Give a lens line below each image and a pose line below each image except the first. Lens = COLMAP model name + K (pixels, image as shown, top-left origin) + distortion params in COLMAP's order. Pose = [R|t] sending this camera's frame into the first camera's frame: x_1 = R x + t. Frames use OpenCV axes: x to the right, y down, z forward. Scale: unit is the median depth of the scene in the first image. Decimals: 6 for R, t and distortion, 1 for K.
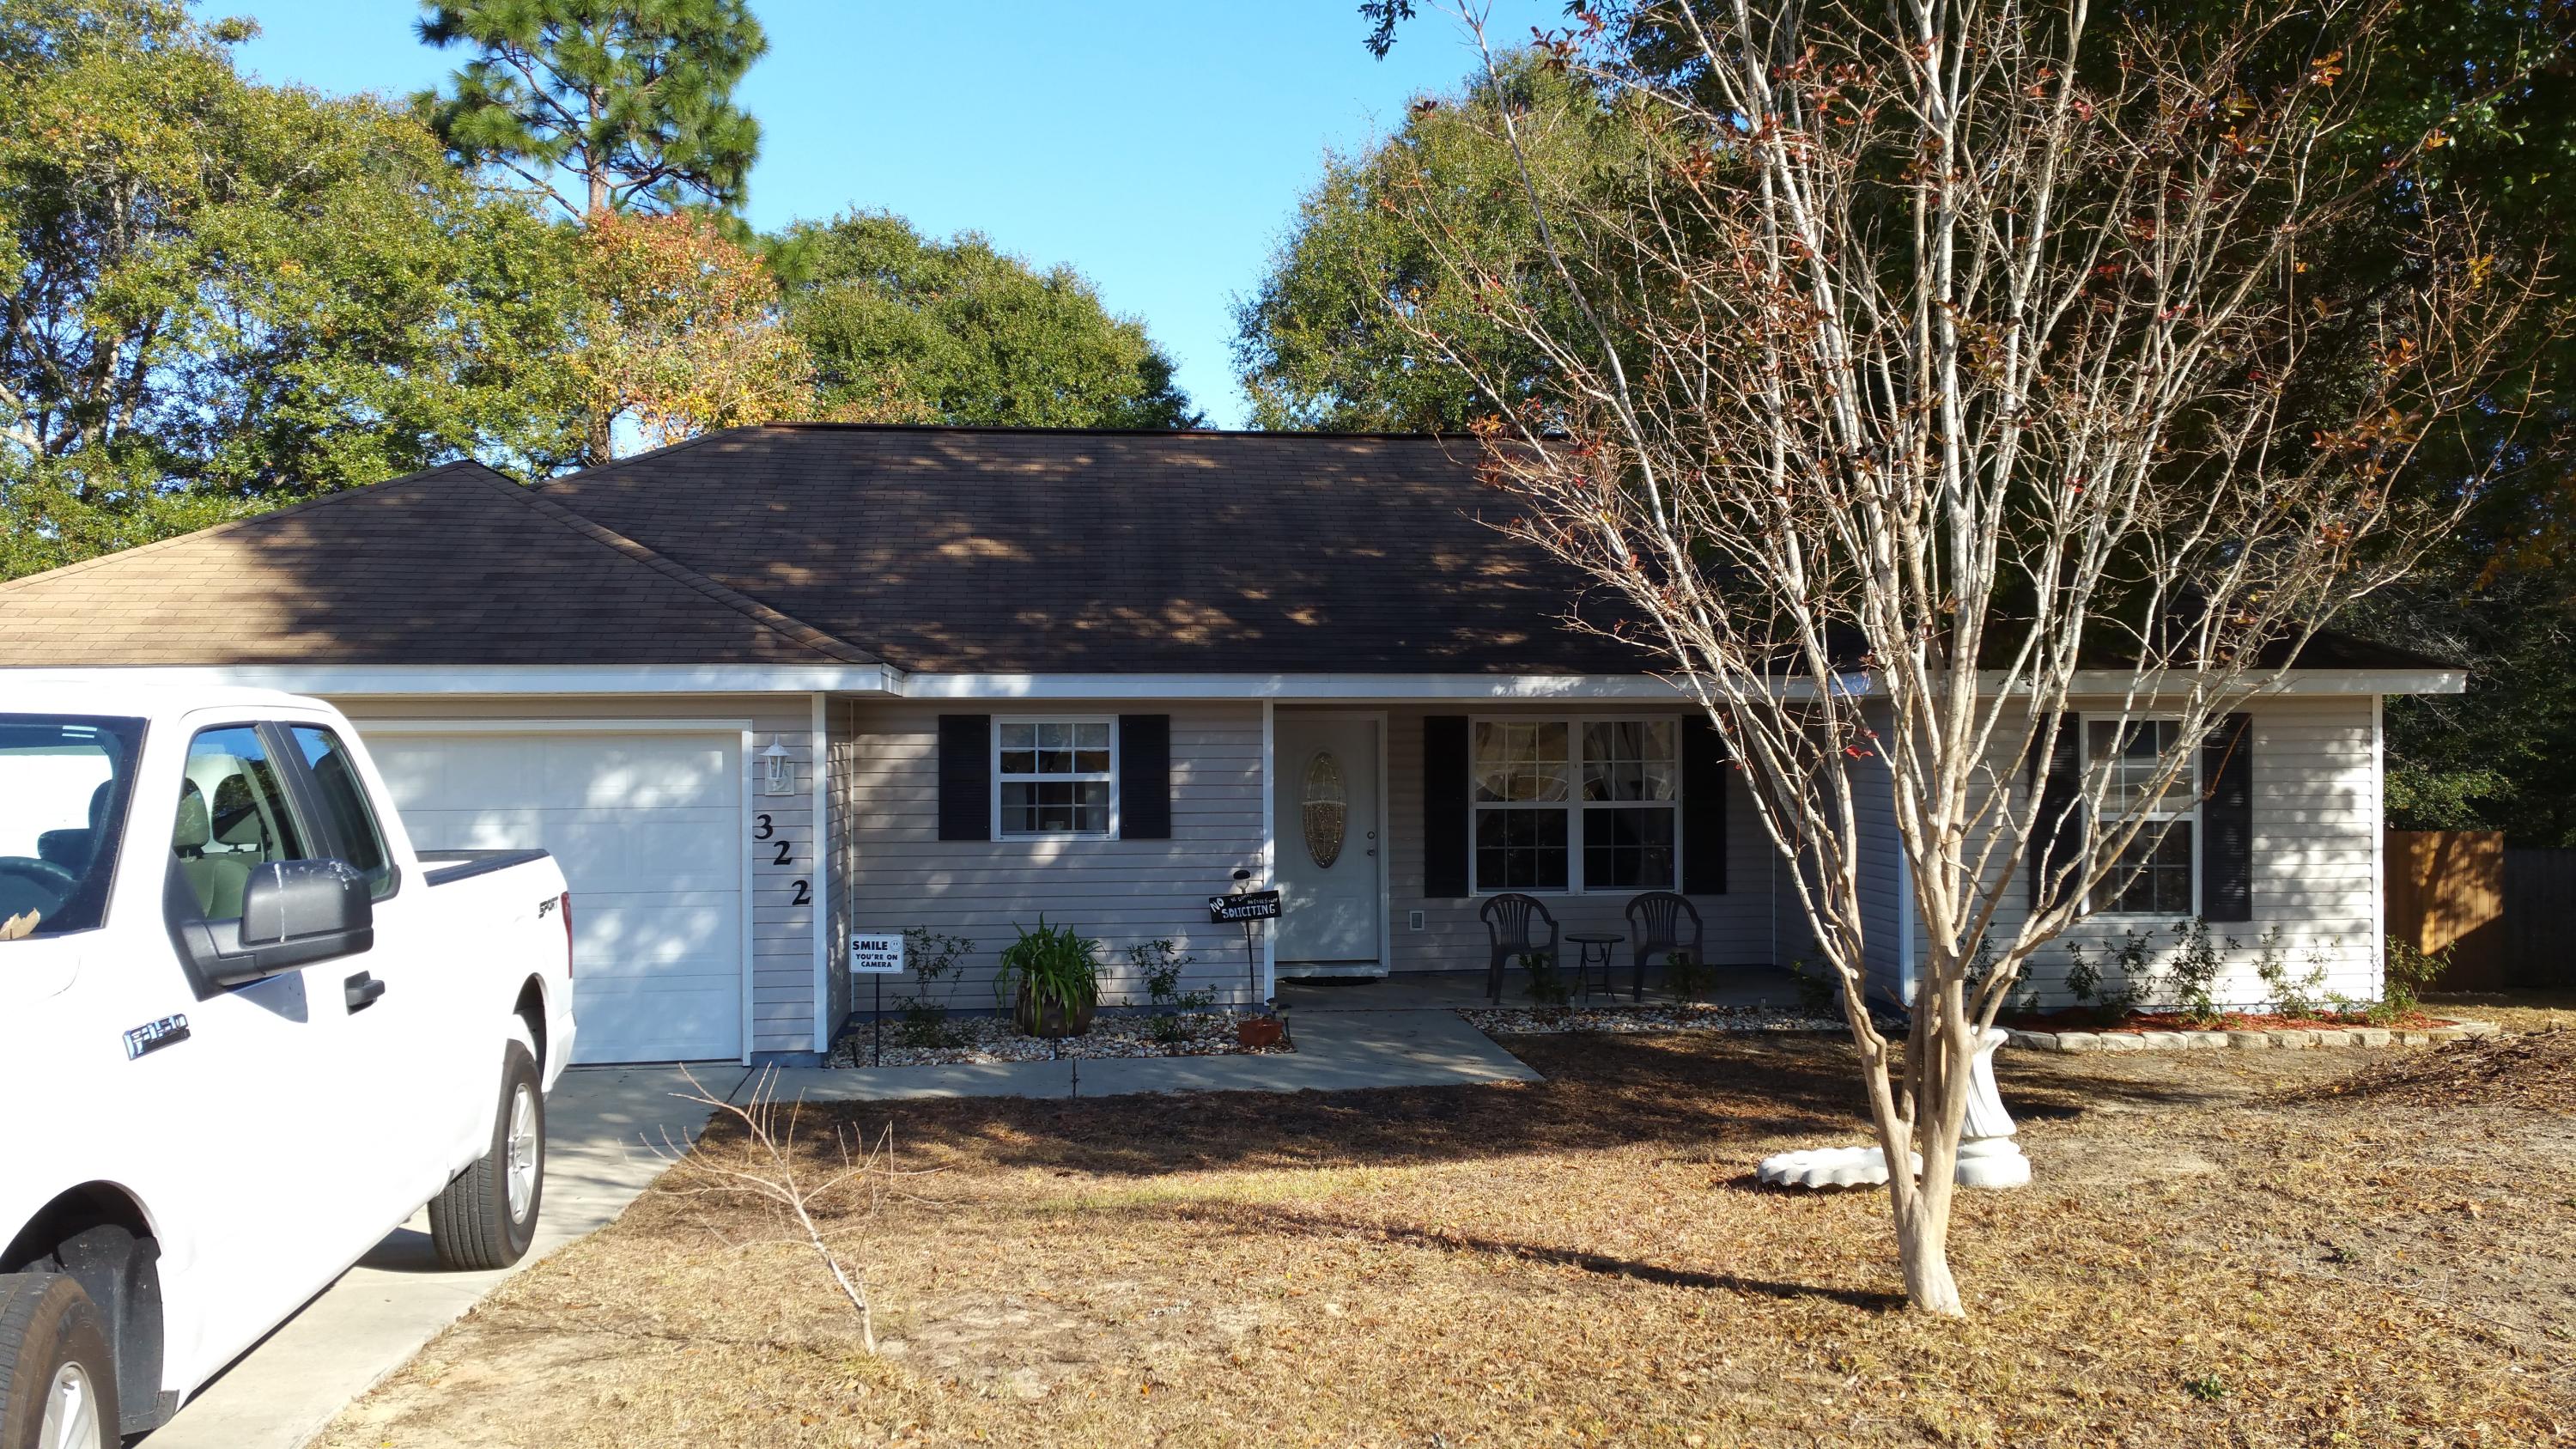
lens RADIAL K [[2052.6, 0, 1355.7], [0, 2052.6, 752.6], [0, 0, 1]] dist [0.071823, -0.112117]
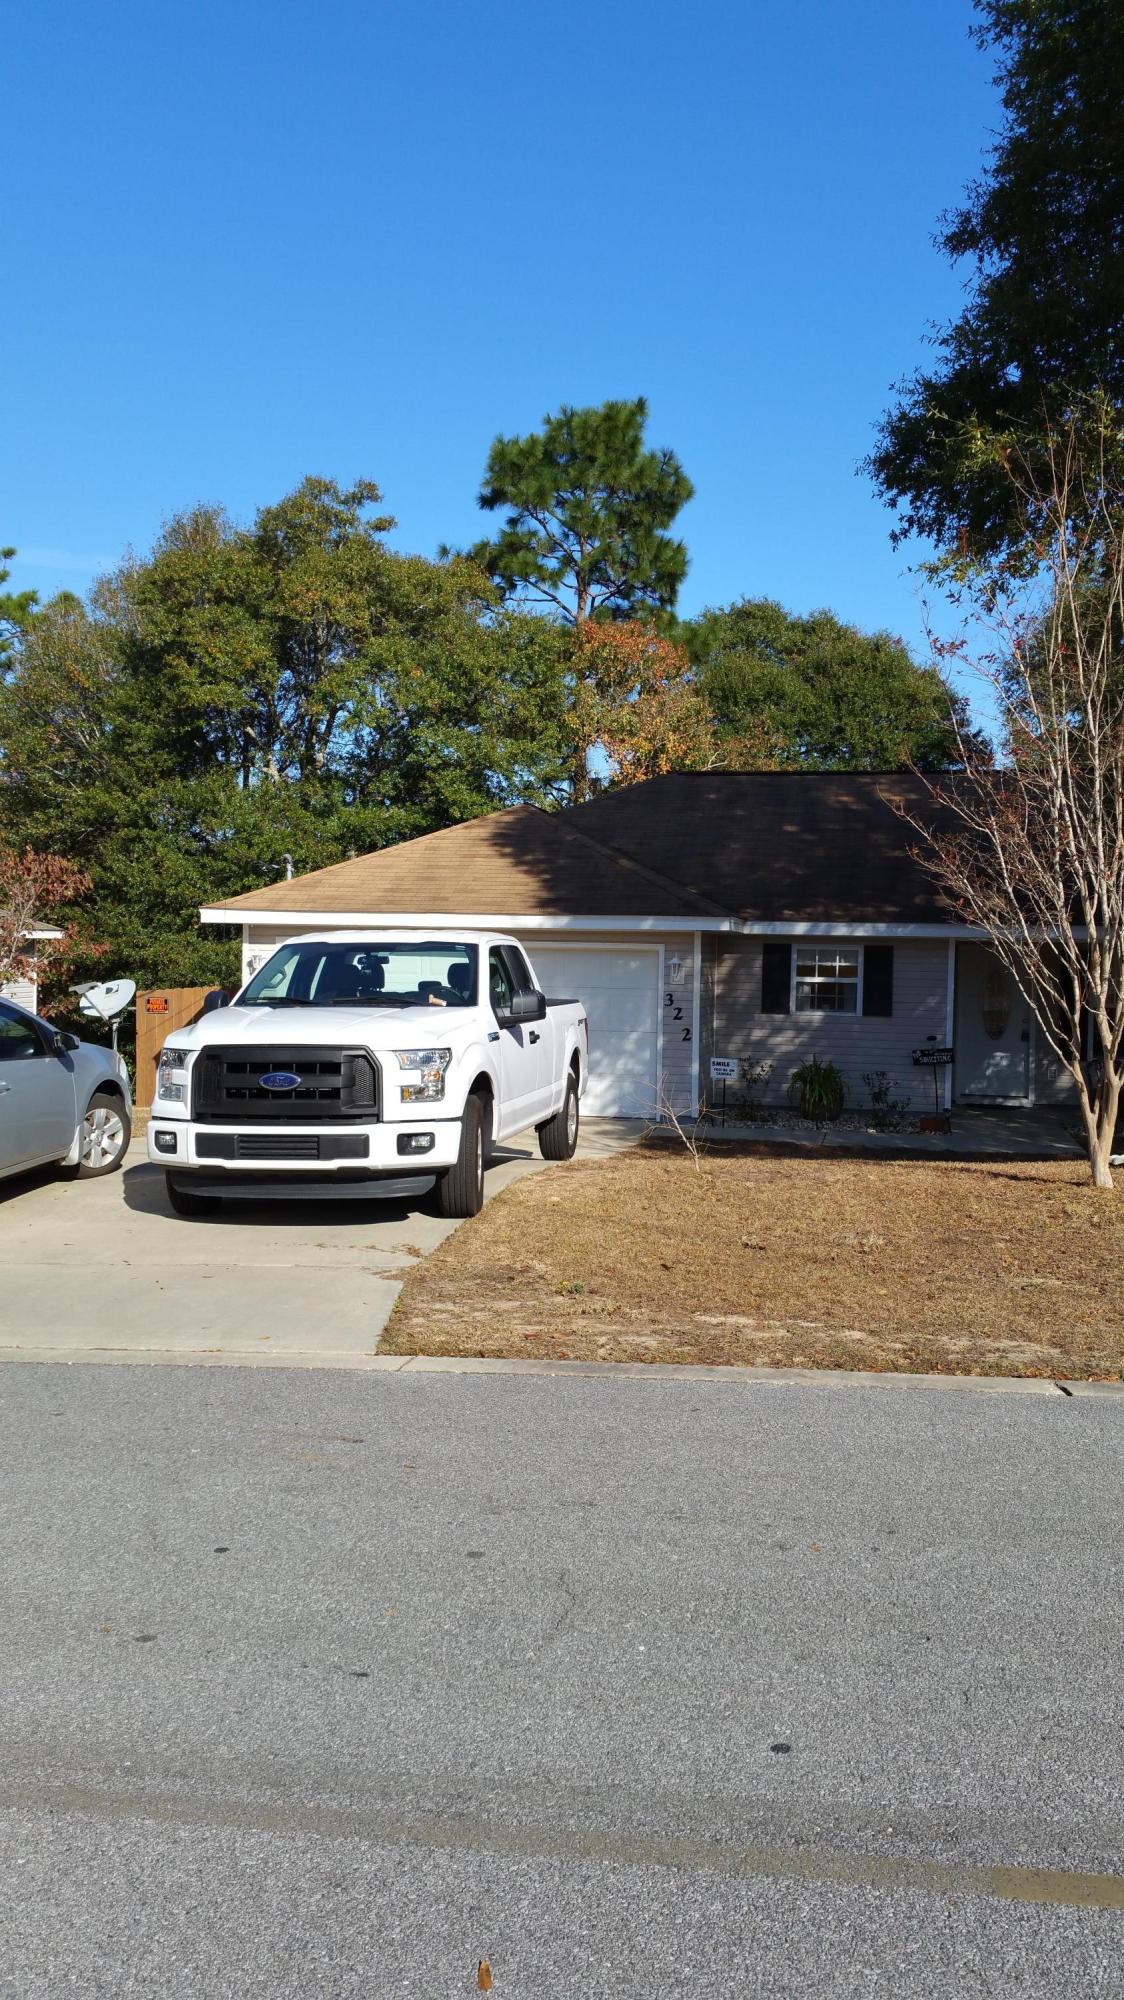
lens RADIAL K [[1593.4, 0, 561.9], [0, 1593.4, 1001.3], [0, 0, 1]] dist [0.071823, -0.112117]
pose [[0.938356, 0.031209, -0.344257, 0.055583], [-0.024243, 0.999405, 0.024523, 0.001185], [0.344818, -0.014665, 0.938555, -0.182659]]
